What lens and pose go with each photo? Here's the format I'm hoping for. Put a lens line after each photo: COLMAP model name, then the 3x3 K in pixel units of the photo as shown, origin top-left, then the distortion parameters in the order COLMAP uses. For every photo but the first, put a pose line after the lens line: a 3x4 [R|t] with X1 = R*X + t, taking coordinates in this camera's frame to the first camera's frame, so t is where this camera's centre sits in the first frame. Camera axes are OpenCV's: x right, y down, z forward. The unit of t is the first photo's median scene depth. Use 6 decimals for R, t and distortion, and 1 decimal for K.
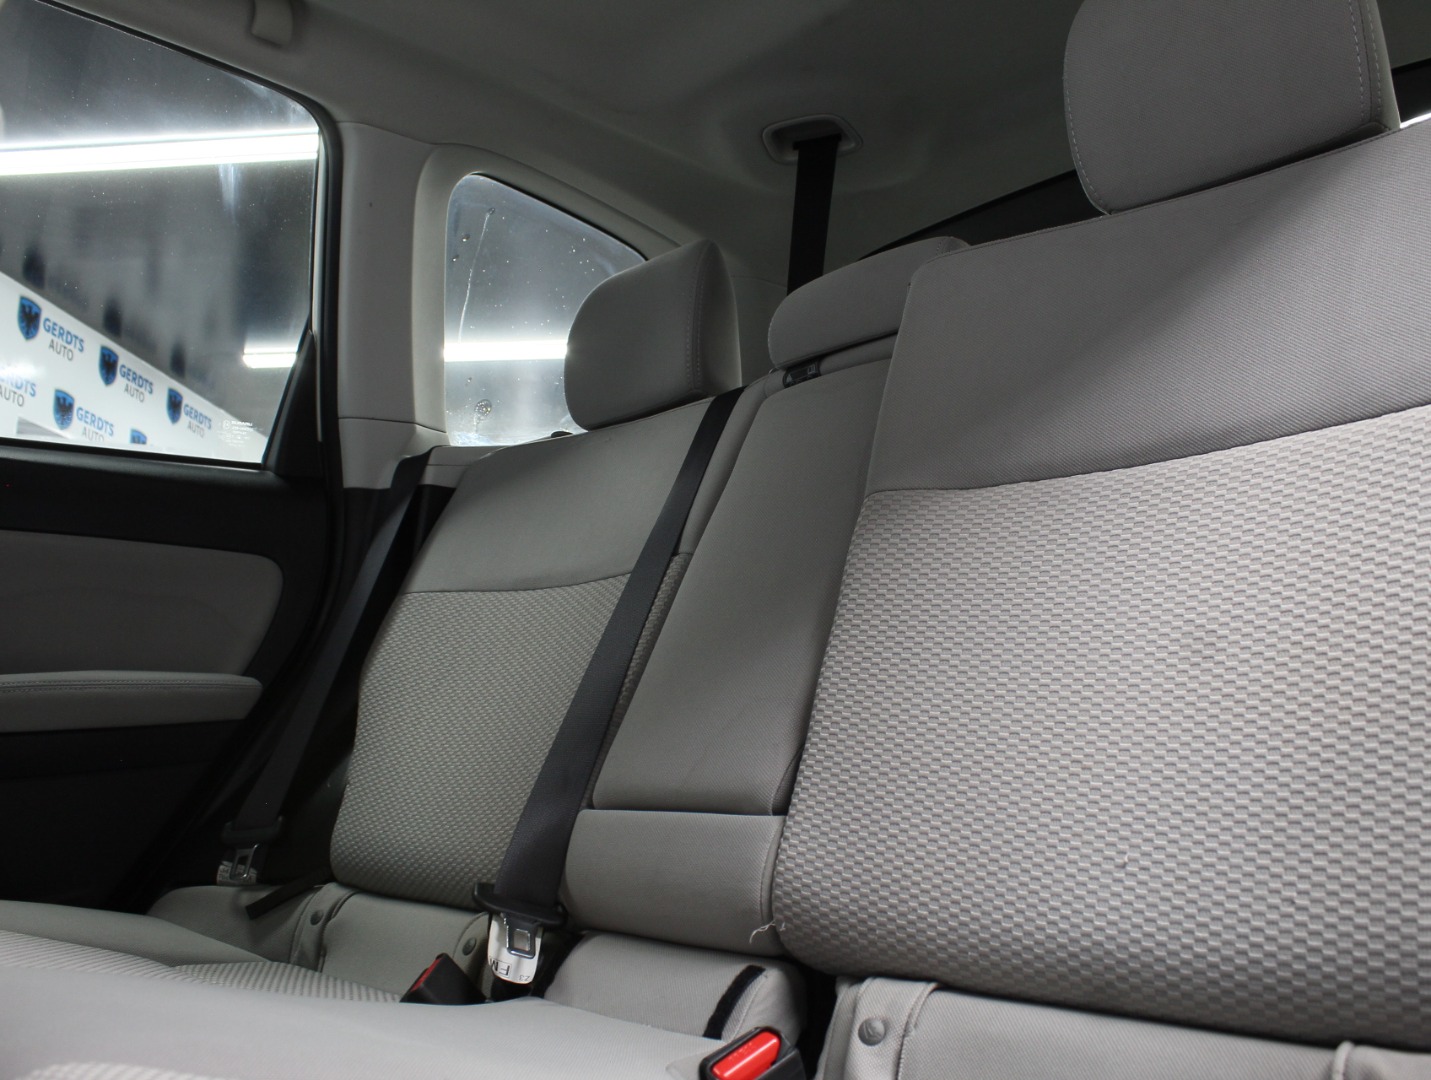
lens RADIAL K [[1372.8, 0, 715.5], [0, 1372.8, 540.0], [0, 0, 1]] dist [-0.107053, 0.016909]
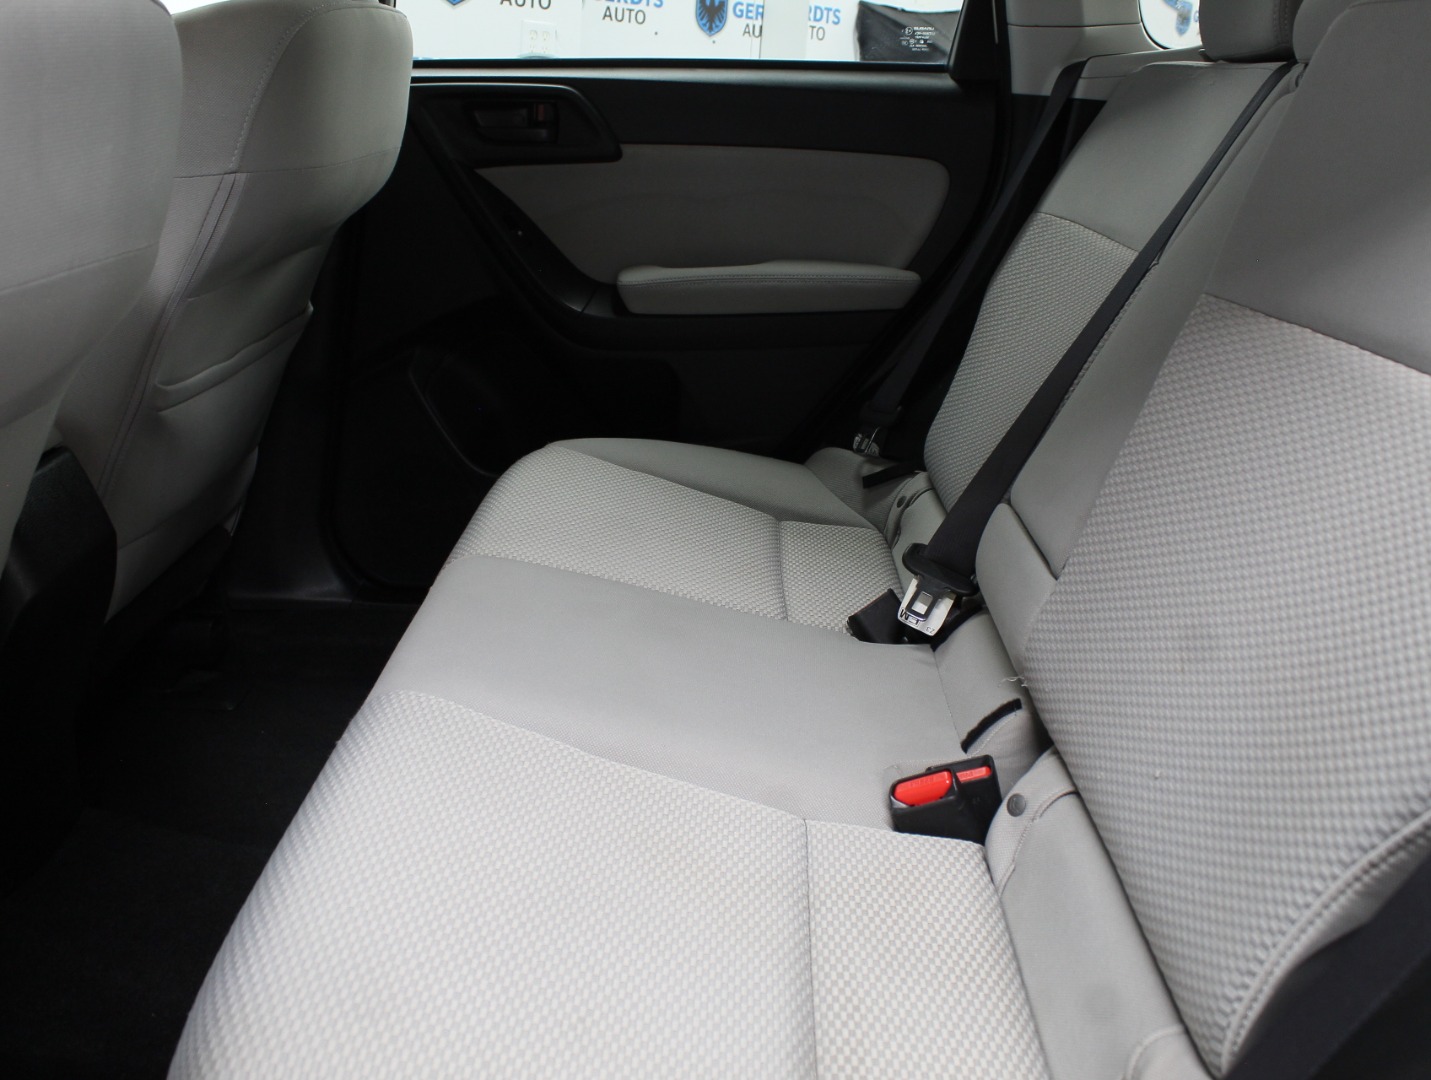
lens RADIAL K [[1372.8, 0, 715.5], [0, 1372.8, 540.0], [0, 0, 1]] dist [-0.107053, 0.016909]
pose [[0.729143, 0.256626, -0.634423, 0.353532], [0.046671, 0.906226, 0.420210, -0.202262], [0.682768, -0.336003, 0.648791, 0.079802]]
